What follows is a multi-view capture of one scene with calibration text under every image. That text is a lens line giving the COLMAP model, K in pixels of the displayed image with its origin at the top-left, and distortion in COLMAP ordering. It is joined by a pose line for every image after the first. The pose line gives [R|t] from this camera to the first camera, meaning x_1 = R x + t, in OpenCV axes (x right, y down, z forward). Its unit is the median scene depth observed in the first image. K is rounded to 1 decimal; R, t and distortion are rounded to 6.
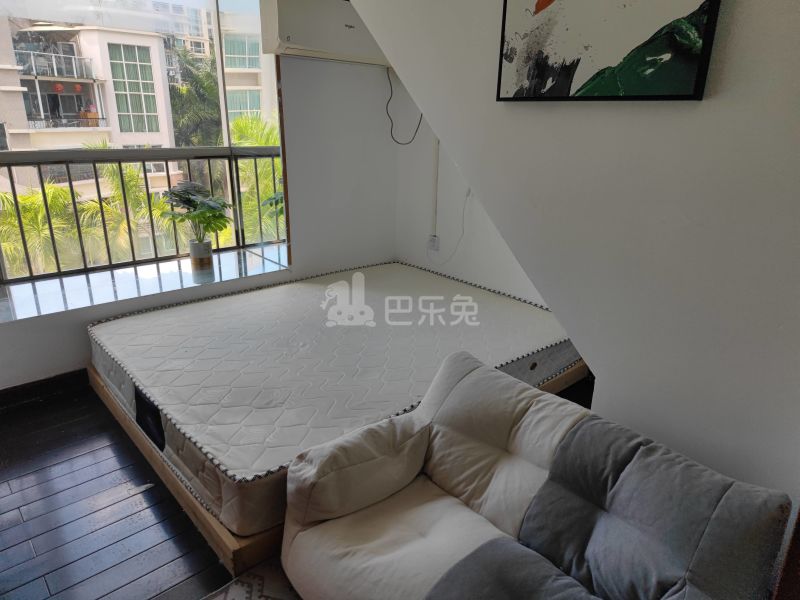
lens RADIAL K [[537.8, 0, 416.5], [0, 537.8, 298.9], [0, 0, 1]] dist [0.091945, -0.106285]
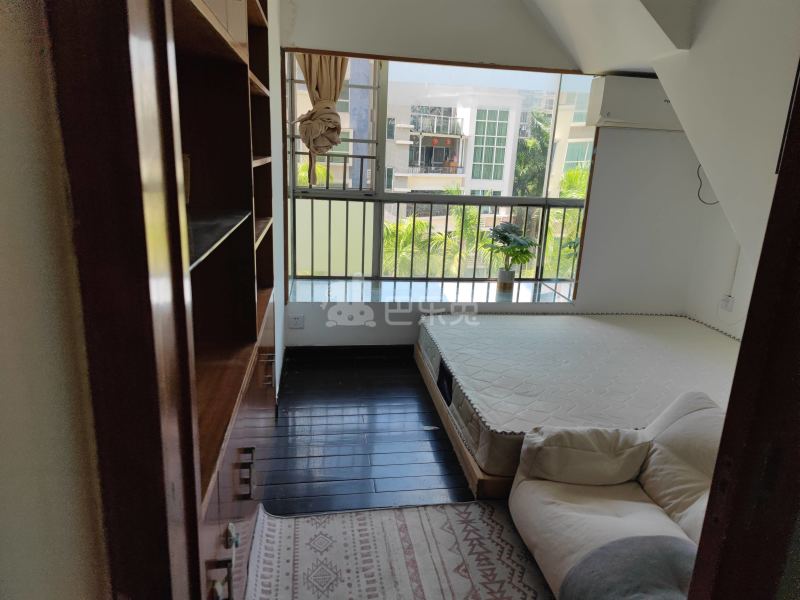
lens RADIAL K [[537.8, 0, 416.5], [0, 537.8, 298.9], [0, 0, 1]] dist [0.091945, -0.106285]
pose [[0.837069, 0.162327, -0.522462, 0.091650], [-0.205877, 0.978235, -0.025914, 0.036108], [0.506884, 0.129255, 0.852269, -0.163795]]
